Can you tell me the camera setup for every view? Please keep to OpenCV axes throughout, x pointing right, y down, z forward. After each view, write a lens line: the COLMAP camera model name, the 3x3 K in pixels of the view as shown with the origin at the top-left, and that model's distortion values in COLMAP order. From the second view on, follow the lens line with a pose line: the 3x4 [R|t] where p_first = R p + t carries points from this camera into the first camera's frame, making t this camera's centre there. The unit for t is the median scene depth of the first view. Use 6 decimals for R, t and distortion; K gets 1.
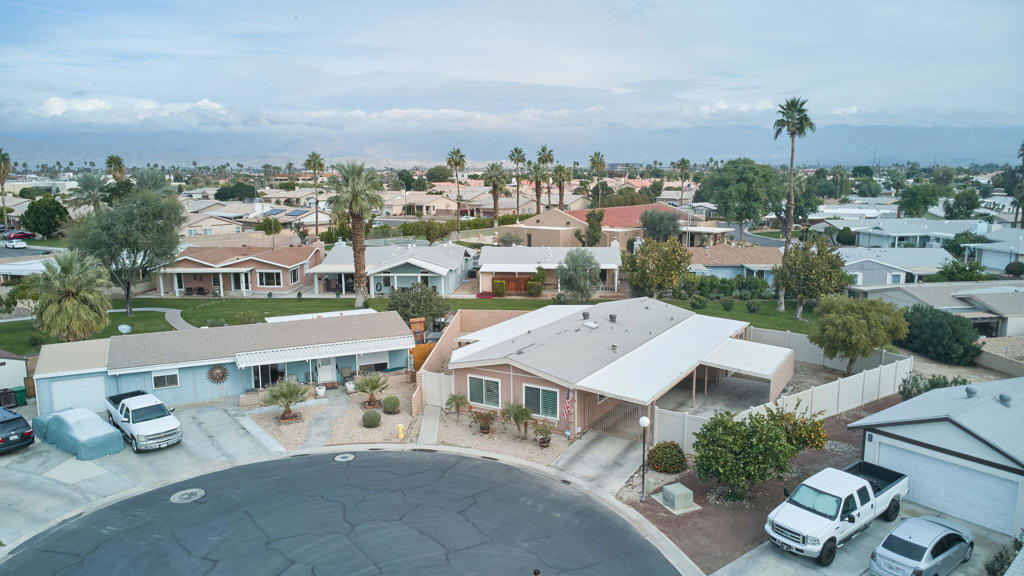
lens RADIAL K [[721.4, 0, 512.0], [0, 721.4, 288.0], [0, 0, 1]] dist [0.008680, -0.009481]
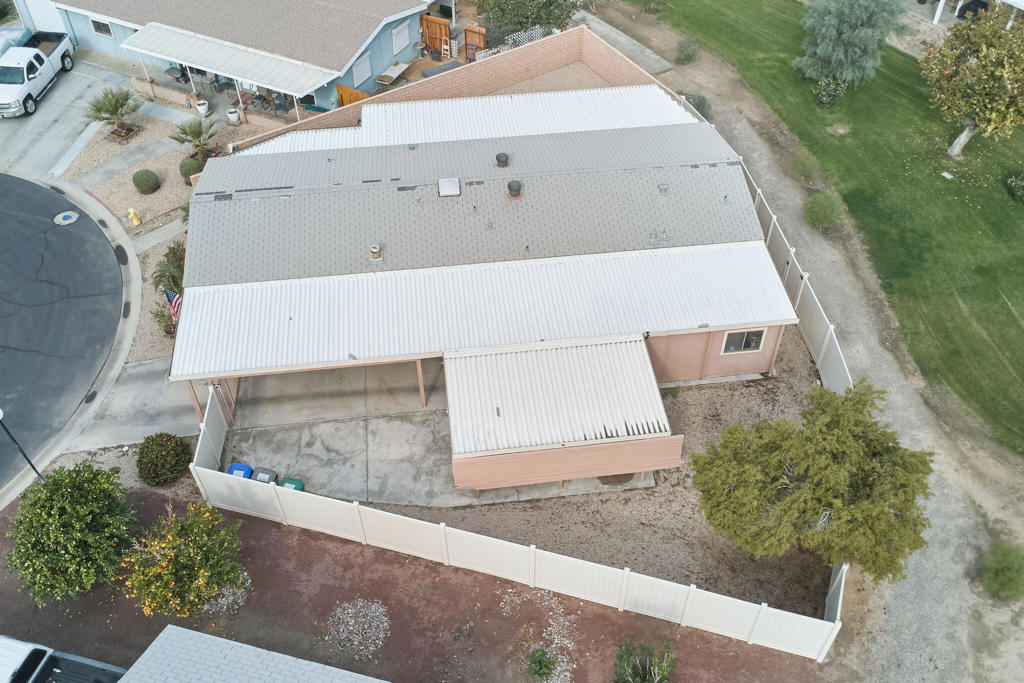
lens RADIAL K [[906.4, 0, 512.0], [0, 906.4, 341.5], [0, 0, 1]] dist [0.011157, 0.000278]
pose [[0.616964, 0.560724, -0.552218, 0.756474], [-0.128406, 0.764001, 0.632308, -0.396163], [0.776445, -0.319203, 0.543362, 0.745632]]
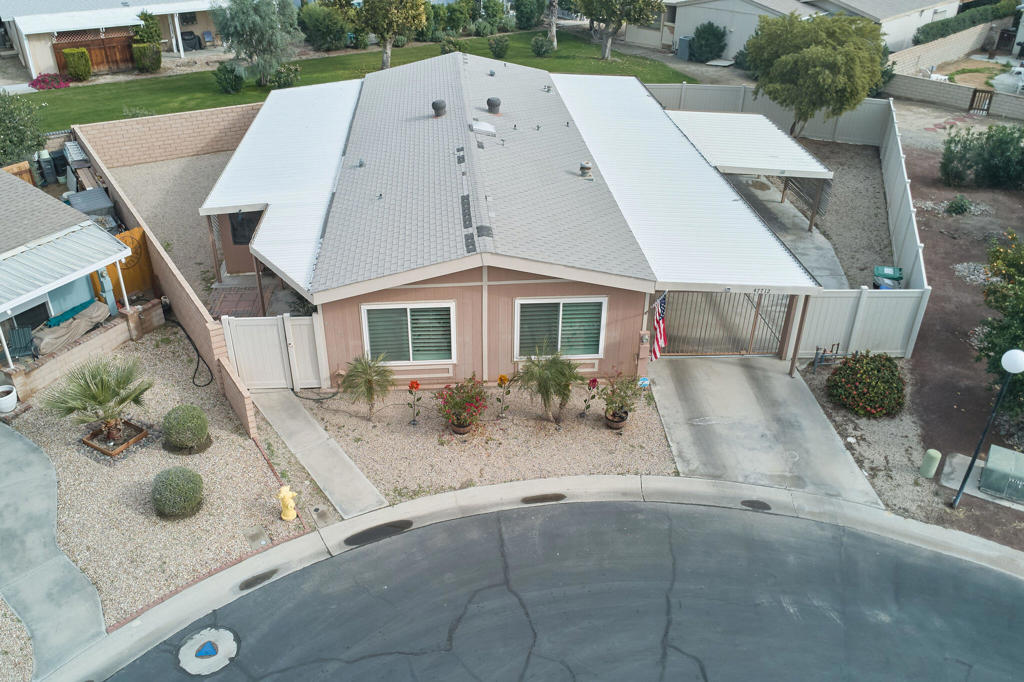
lens RADIAL K [[849.5, 0, 479.5], [0, 849.5, 344.7], [0, 0, 1]] dist [0.017837, -0.018436]
pose [[0.825924, -0.286807, 0.485378, -0.270180], [0.094398, 0.919129, 0.382479, -0.043599], [-0.555823, -0.270079, 0.786205, 0.620089]]
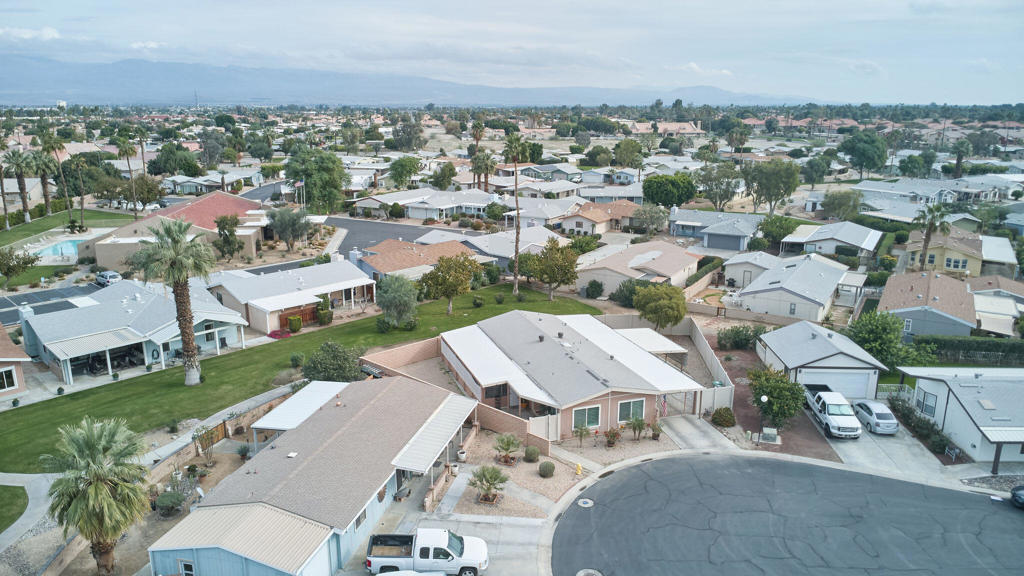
lens RADIAL K [[721.4, 0, 512.0], [0, 721.4, 288.0], [0, 0, 1]] dist [0.008680, -0.009481]
pose [[0.635034, -0.186505, 0.749631, -1.121904], [0.122993, 0.982449, 0.140238, -0.301105], [-0.762630, 0.003144, 0.646828, 0.287680]]
